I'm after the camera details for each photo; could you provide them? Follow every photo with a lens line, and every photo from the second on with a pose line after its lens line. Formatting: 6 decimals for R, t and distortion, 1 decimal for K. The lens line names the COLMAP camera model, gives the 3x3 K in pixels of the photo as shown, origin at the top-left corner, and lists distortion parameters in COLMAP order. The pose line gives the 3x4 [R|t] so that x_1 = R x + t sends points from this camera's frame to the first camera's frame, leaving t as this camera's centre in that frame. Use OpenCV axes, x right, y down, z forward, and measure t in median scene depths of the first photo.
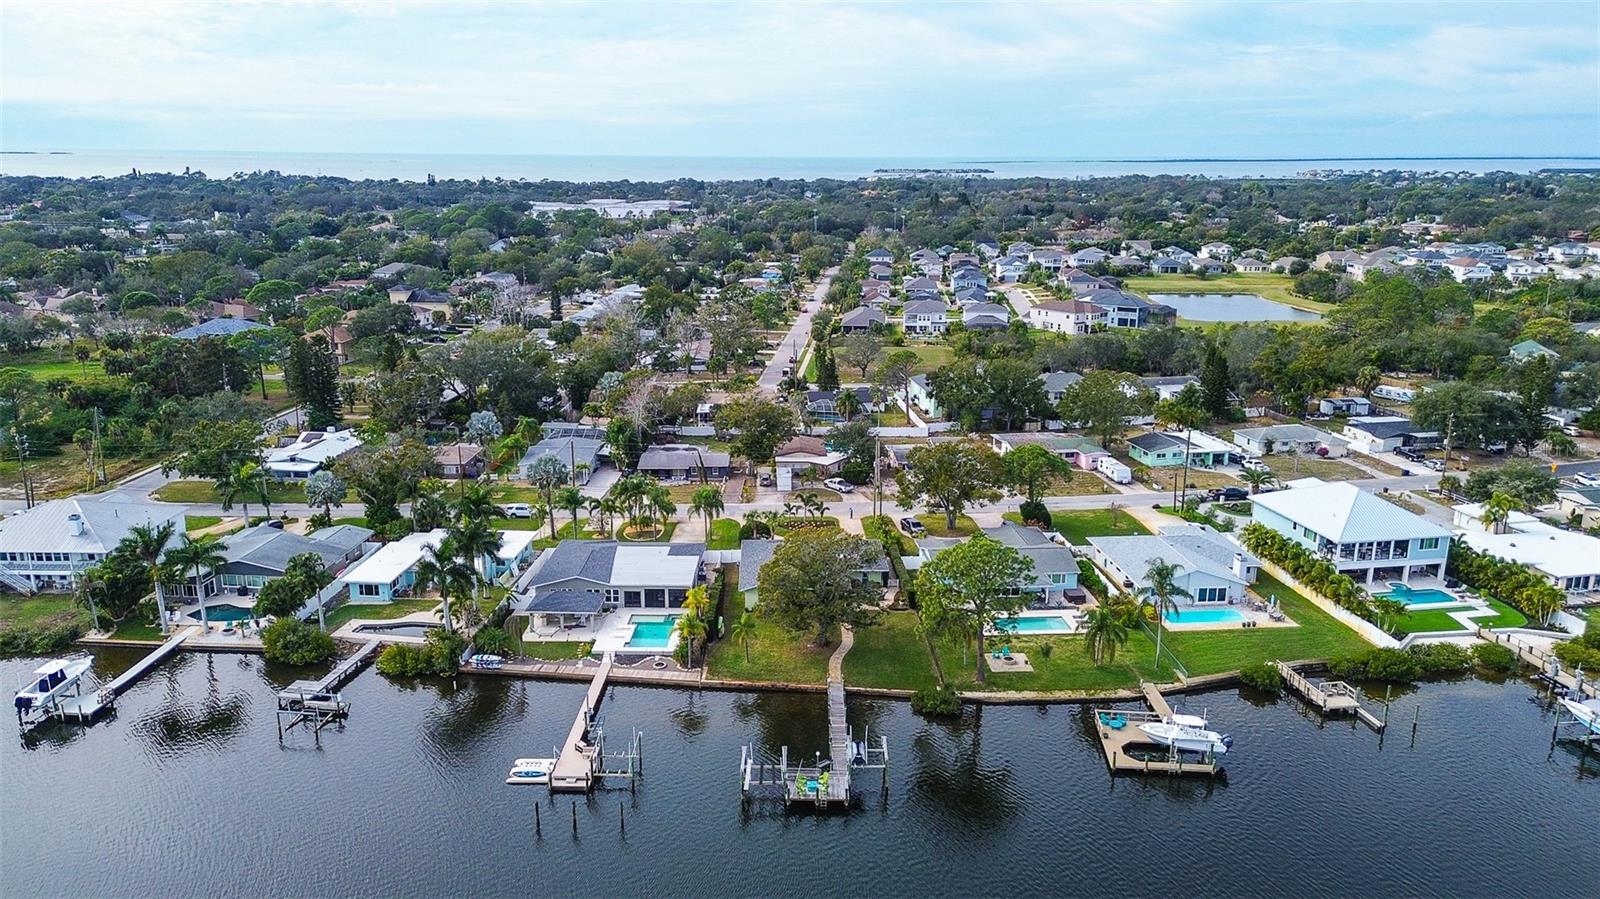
lens RADIAL K [[1129.7, 0, 798.8], [0, 1129.7, 444.6], [0, 0, 1]] dist [0.070684, -0.039130]
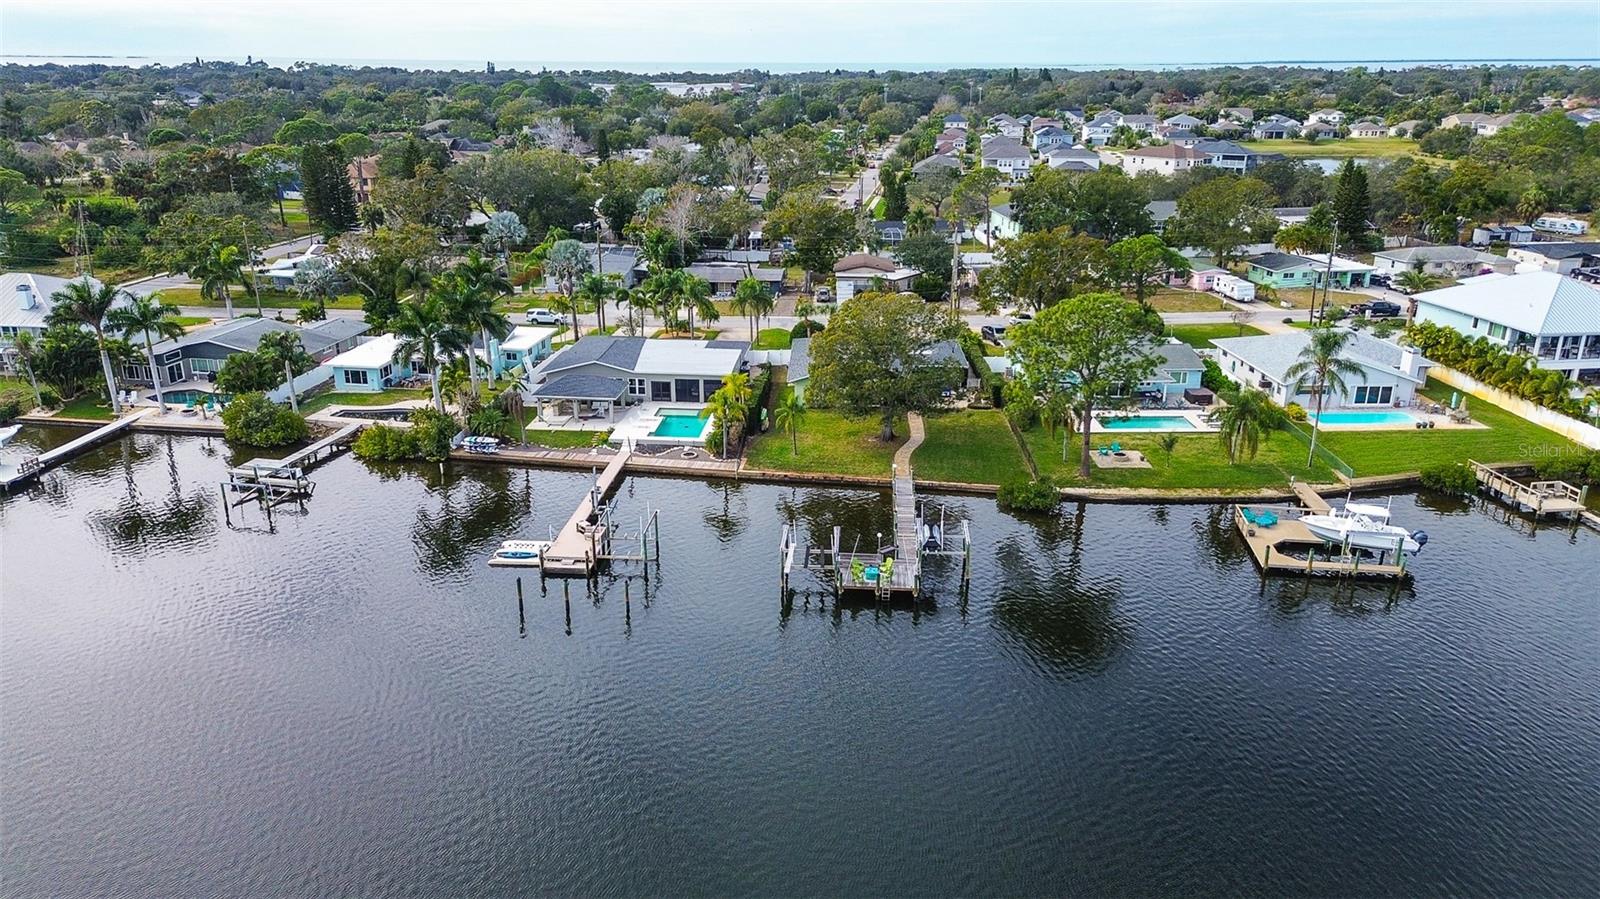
lens RADIAL K [[1129.7, 0, 798.8], [0, 1129.7, 444.6], [0, 0, 1]] dist [0.070684, -0.039130]
pose [[0.998288, 0.016343, -0.056159, 0.002985], [-0.012198, 0.997230, 0.073378, 0.117787], [0.057202, -0.072567, 0.995722, 0.175489]]
